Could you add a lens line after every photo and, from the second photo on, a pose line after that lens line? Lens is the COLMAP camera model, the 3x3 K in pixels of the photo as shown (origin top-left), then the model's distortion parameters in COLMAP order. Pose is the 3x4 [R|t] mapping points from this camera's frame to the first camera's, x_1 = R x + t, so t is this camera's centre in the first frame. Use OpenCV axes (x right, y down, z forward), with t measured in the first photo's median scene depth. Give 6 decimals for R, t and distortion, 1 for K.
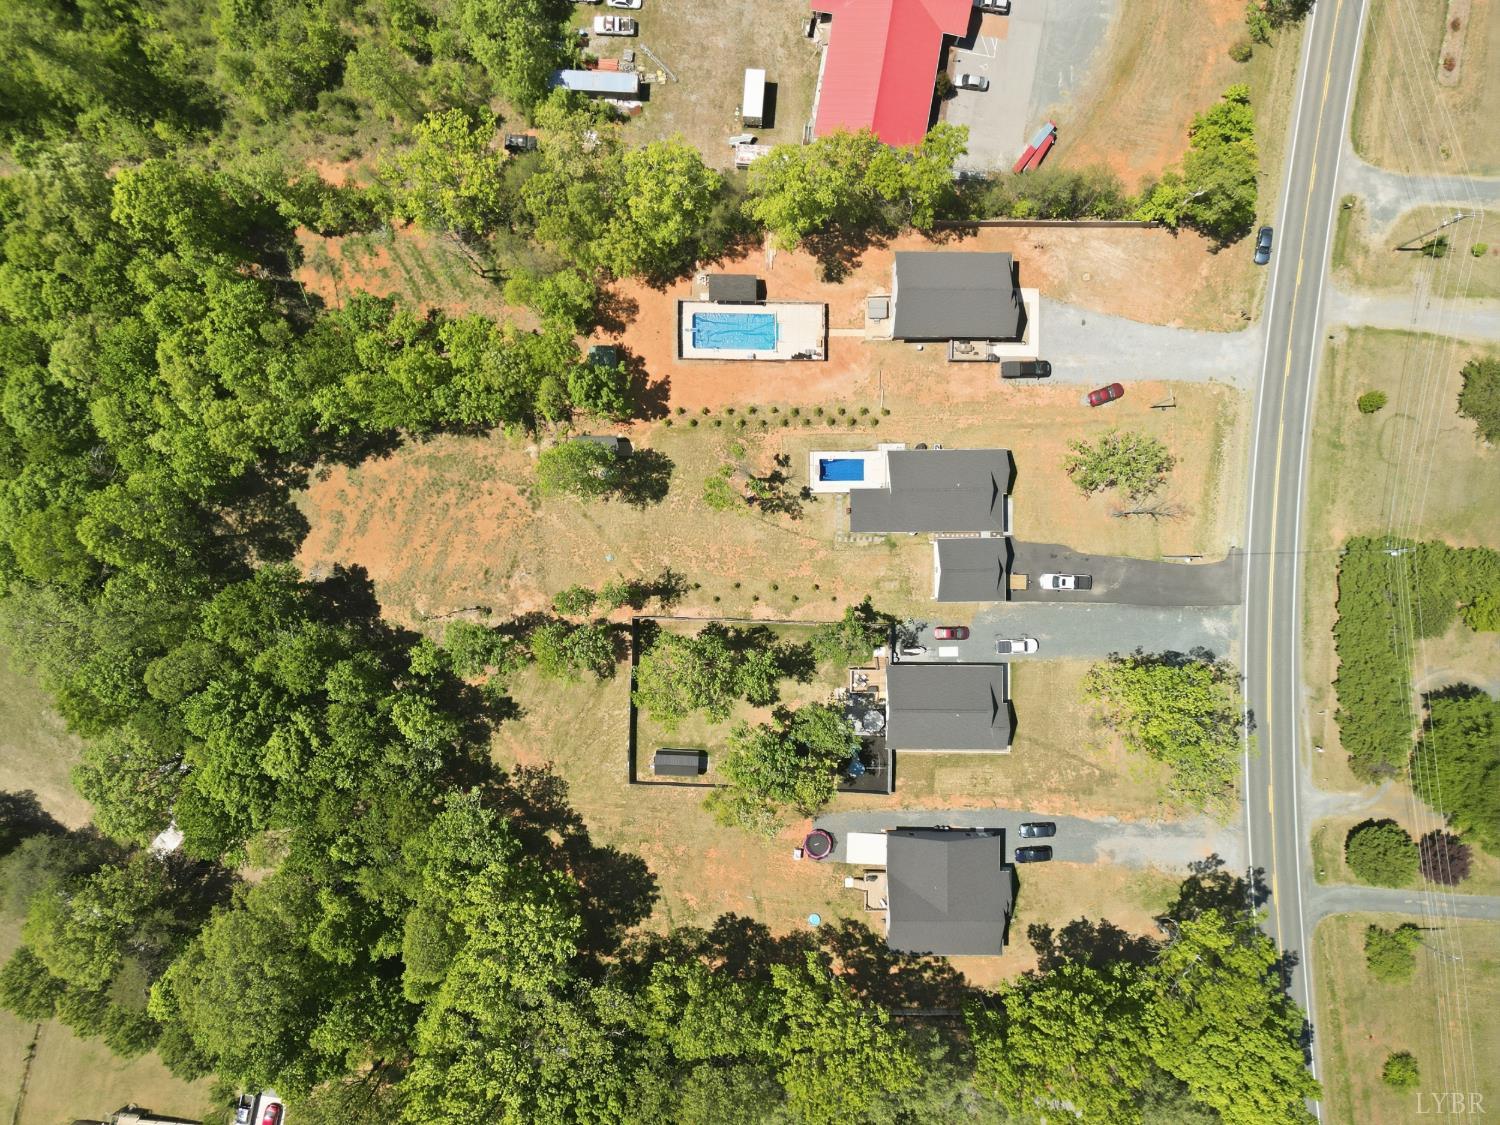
lens RADIAL K [[1045.0, 0, 753.6], [0, 1045.0, 564.6], [0, 0, 1]] dist [0.089500, -0.093965]
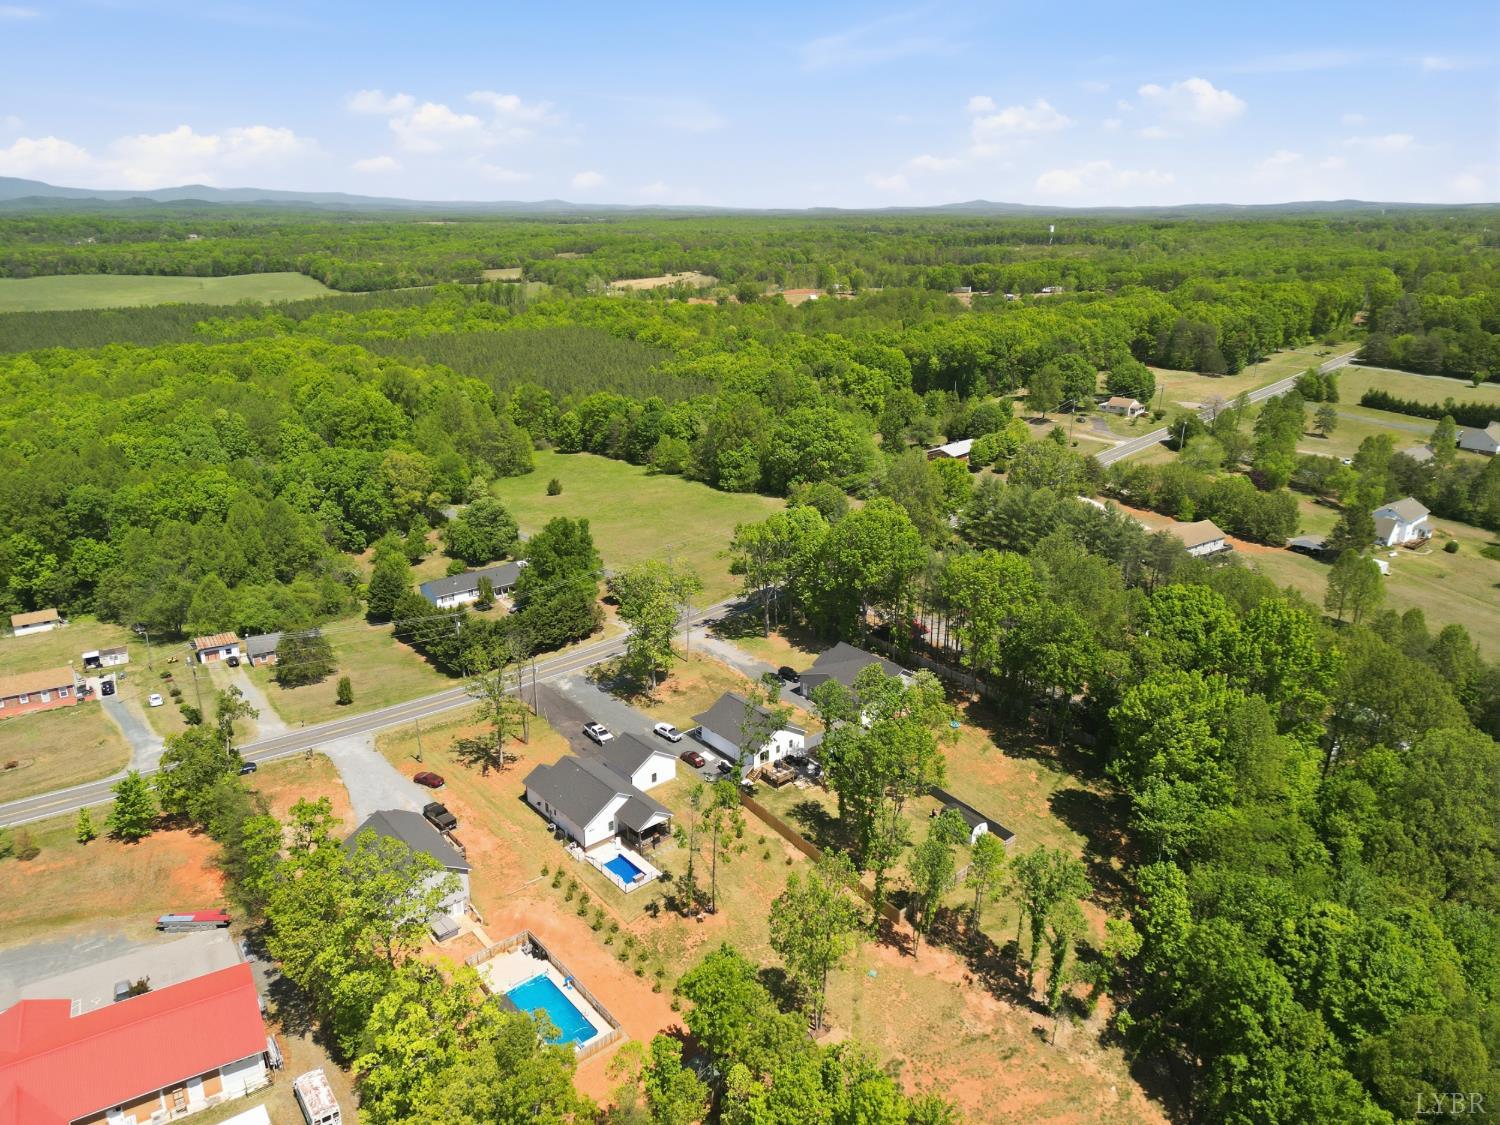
lens RADIAL K [[1045.0, 0, 753.6], [0, 1045.0, 564.6], [0, 0, 1]] dist [0.089500, -0.093965]
pose [[-0.649757, -0.261269, 0.713831, -0.588996], [0.760139, -0.225623, 0.609329, -0.512764], [0.001858, 0.938527, 0.345201, 0.419695]]
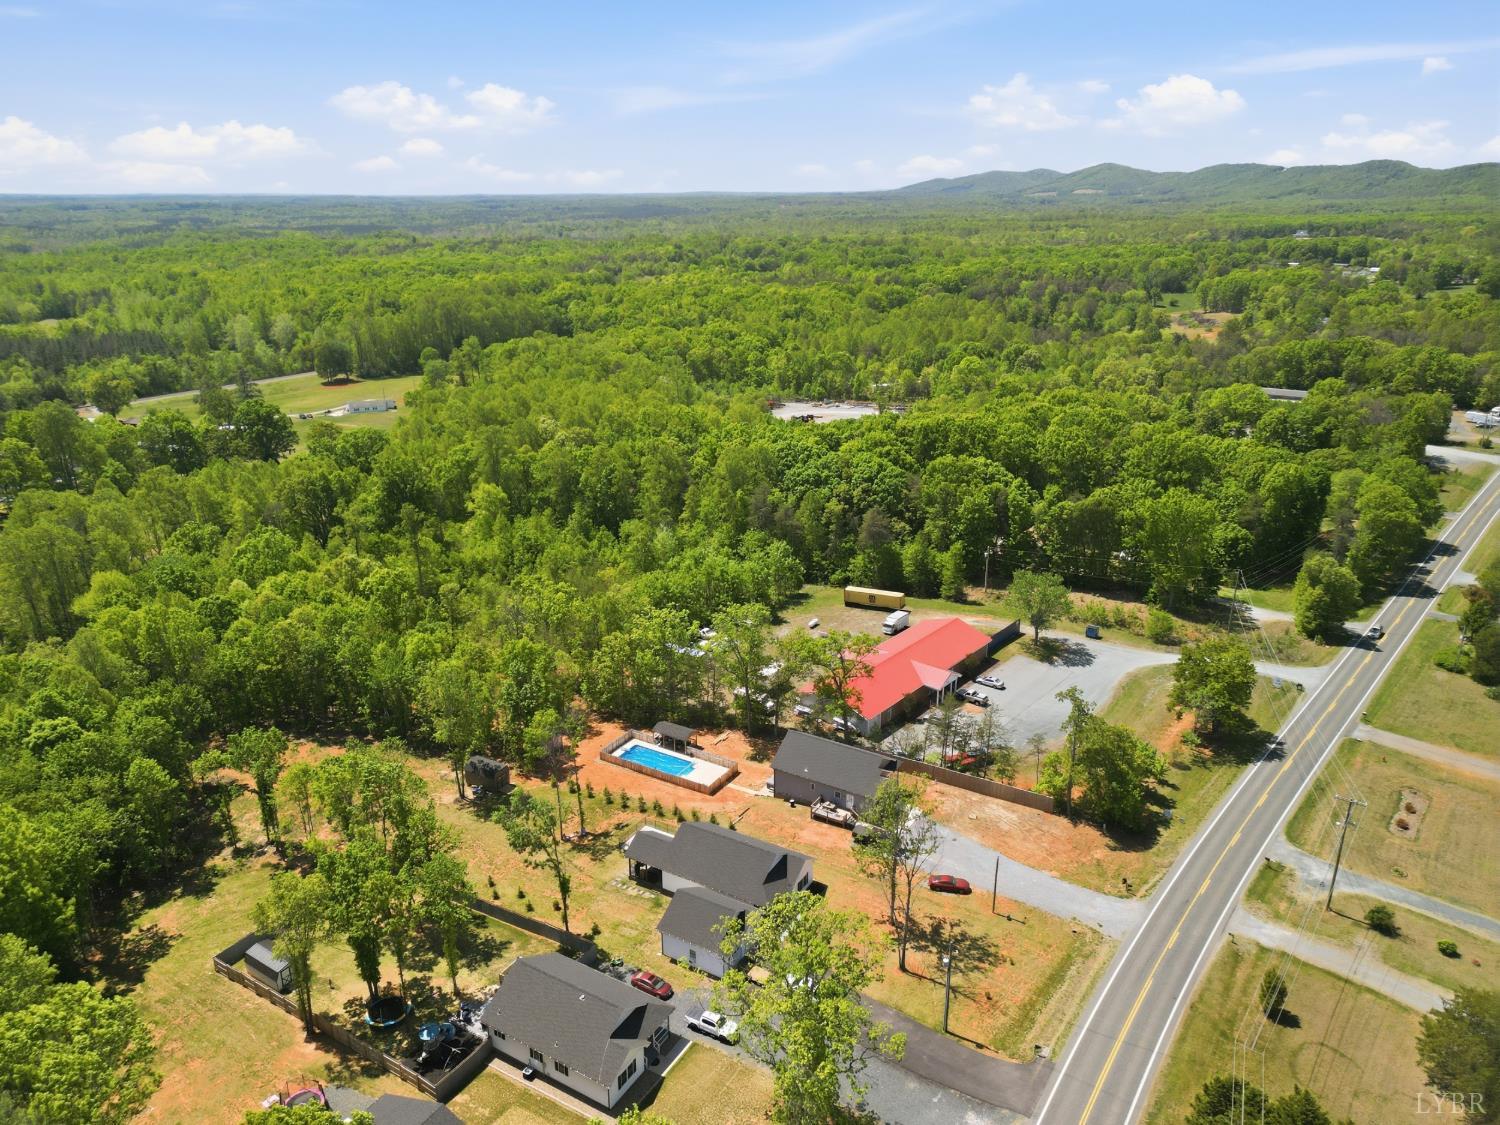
lens RADIAL K [[1045.0, 0, 753.6], [0, 1045.0, 564.6], [0, 0, 1]] dist [0.089500, -0.093965]
pose [[0.853008, 0.150603, -0.499695, 0.592588], [-0.521797, 0.264909, -0.810895, 0.571488], [0.010250, 0.952440, 0.304554, 0.466678]]
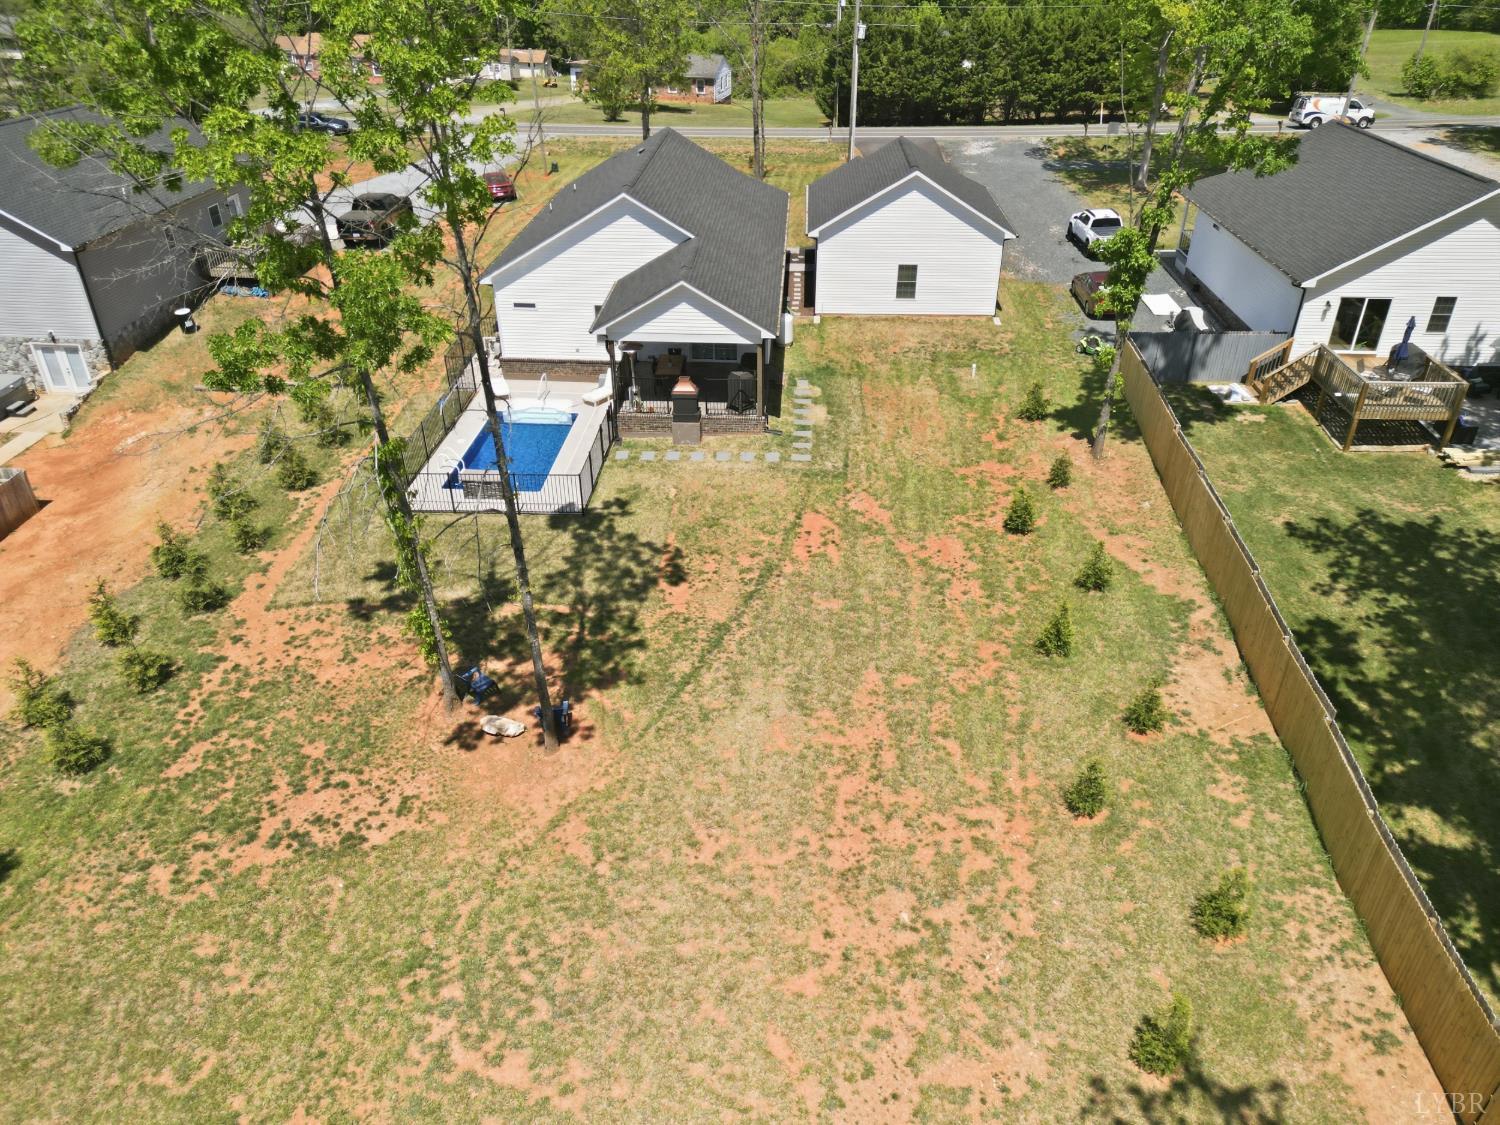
lens RADIAL K [[1045.0, 0, 753.6], [0, 1045.0, 564.6], [0, 0, 1]] dist [0.089500, -0.093965]
pose [[0.059336, -0.529021, 0.846532, -0.134079], [0.998111, 0.017907, -0.058770, -0.019762], [0.015932, 0.848420, 0.529084, 0.891000]]
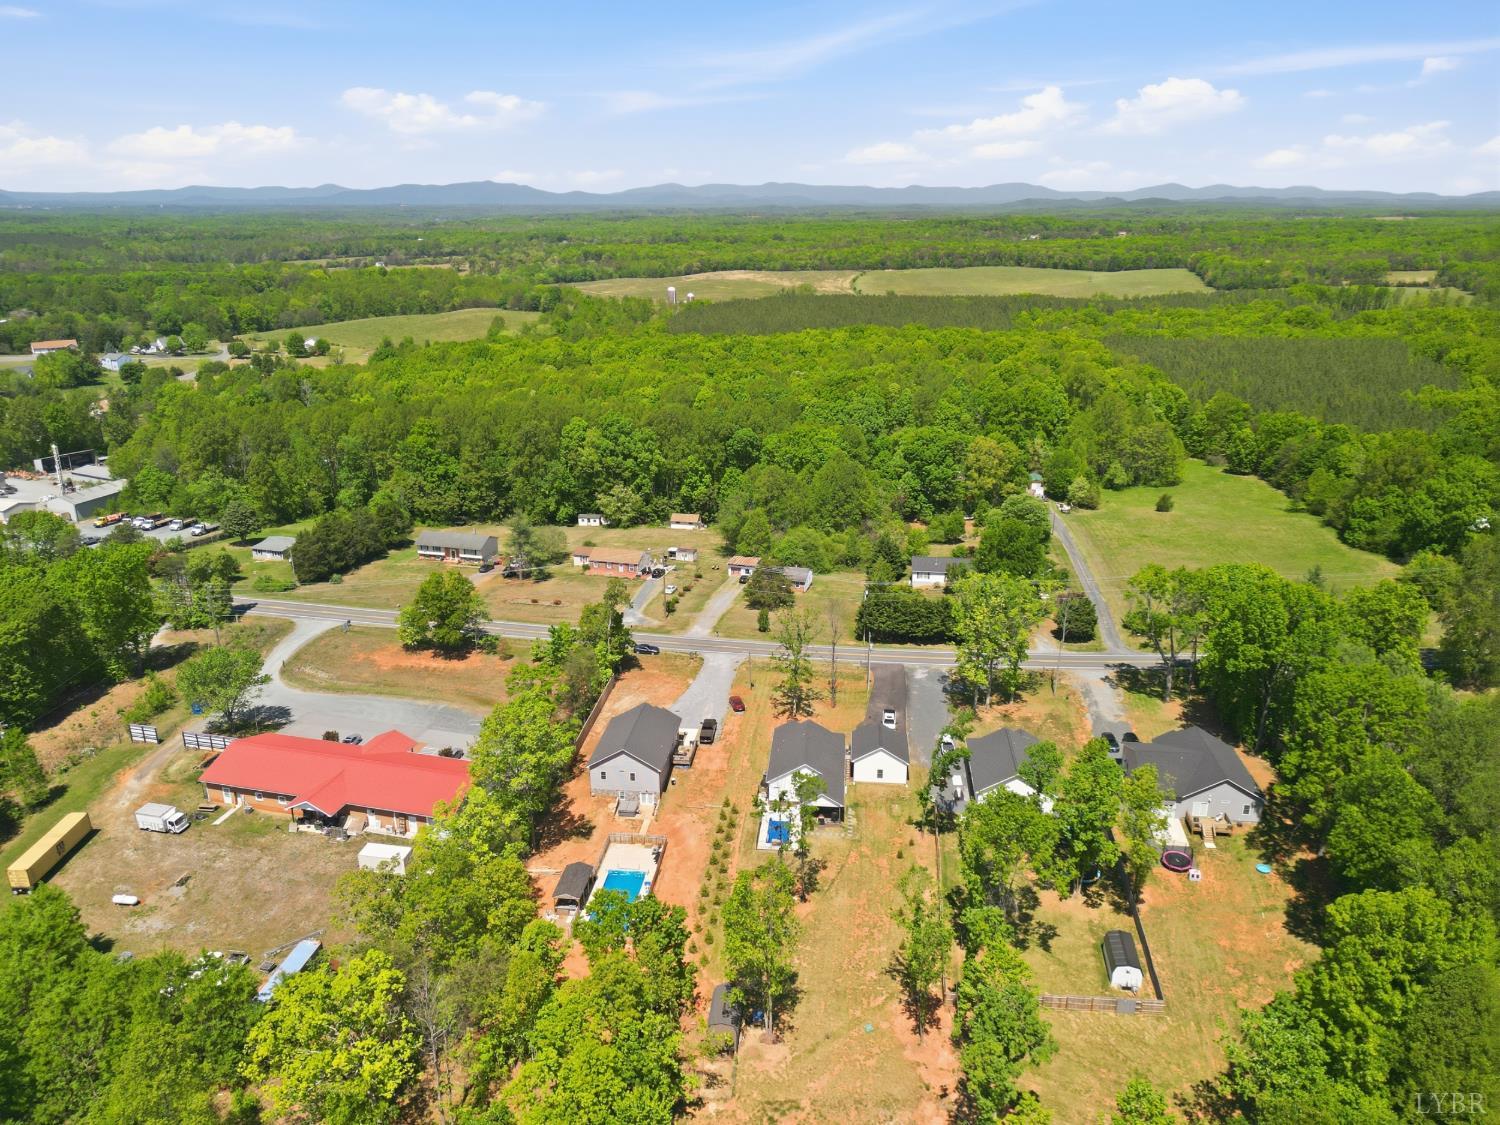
lens RADIAL K [[1045.0, 0, 753.6], [0, 1045.0, 564.6], [0, 0, 1]] dist [0.089500, -0.093965]
pose [[0.106572, -0.337377, 0.935318, -0.761993], [0.993979, 0.012073, -0.108901, -0.008801], [0.025449, 0.941292, 0.336633, 0.425091]]
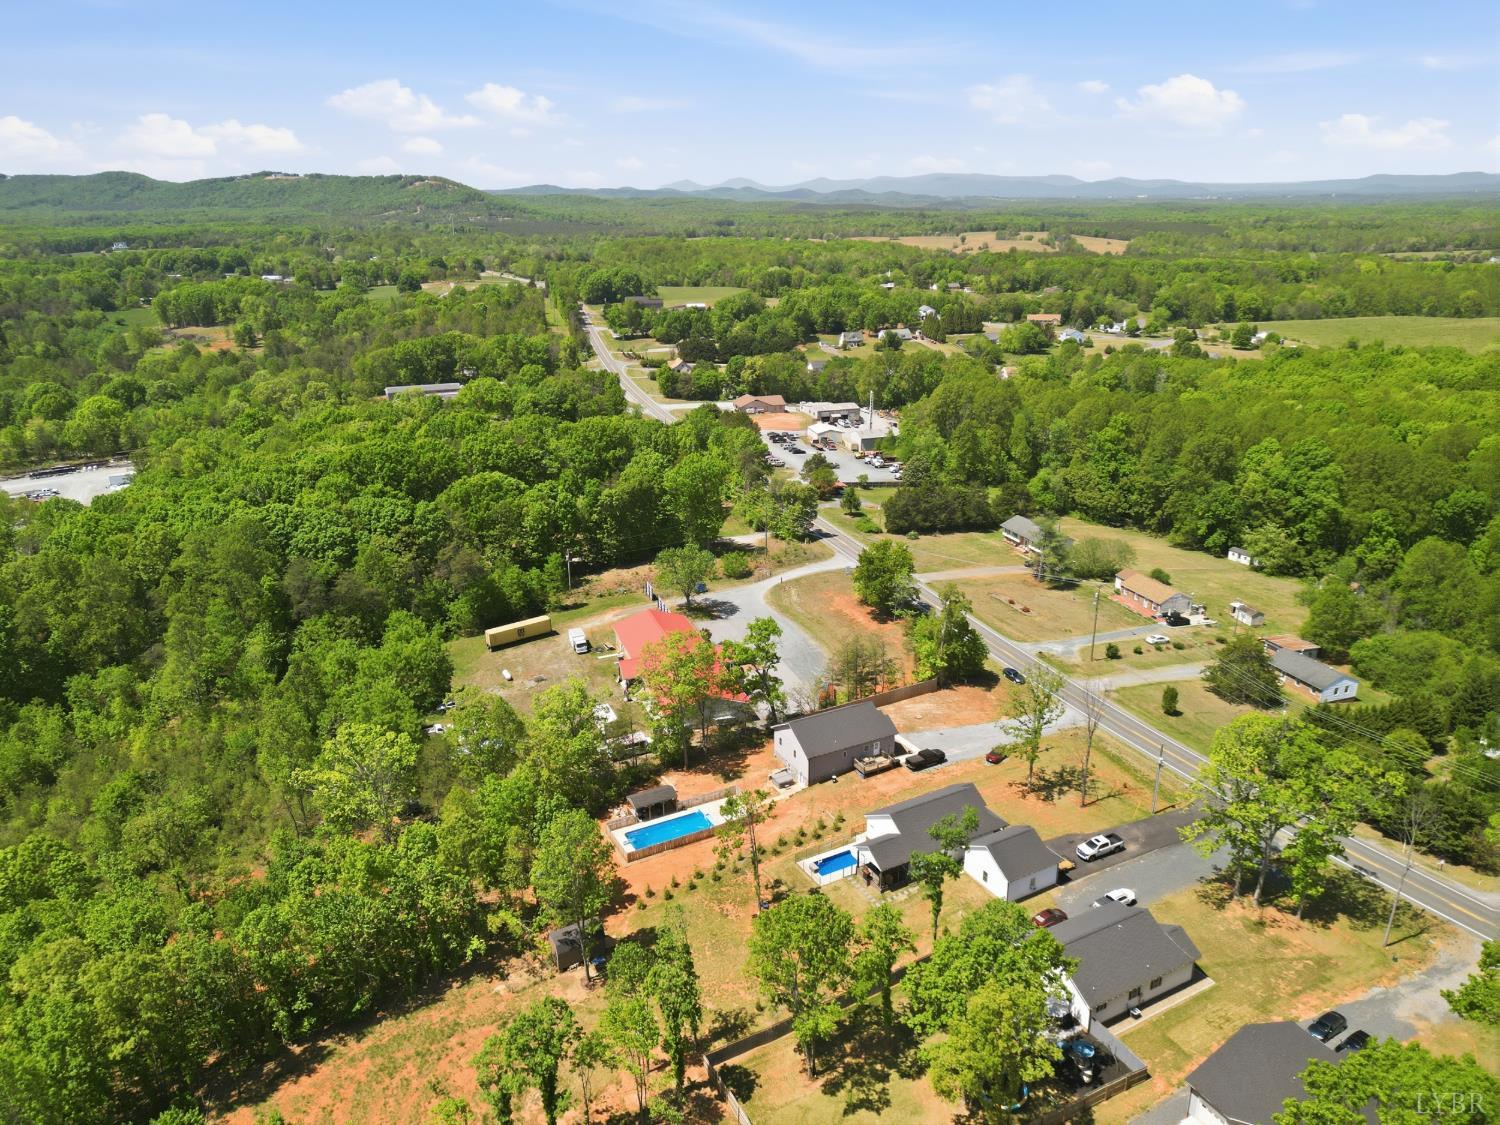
lens RADIAL K [[1045.0, 0, 753.6], [0, 1045.0, 564.6], [0, 0, 1]] dist [0.089500, -0.093965]
pose [[0.878996, -0.177235, 0.442667, -0.347068], [0.475821, 0.265658, -0.838463, 0.590952], [0.031007, 0.947636, 0.317844, 0.445354]]
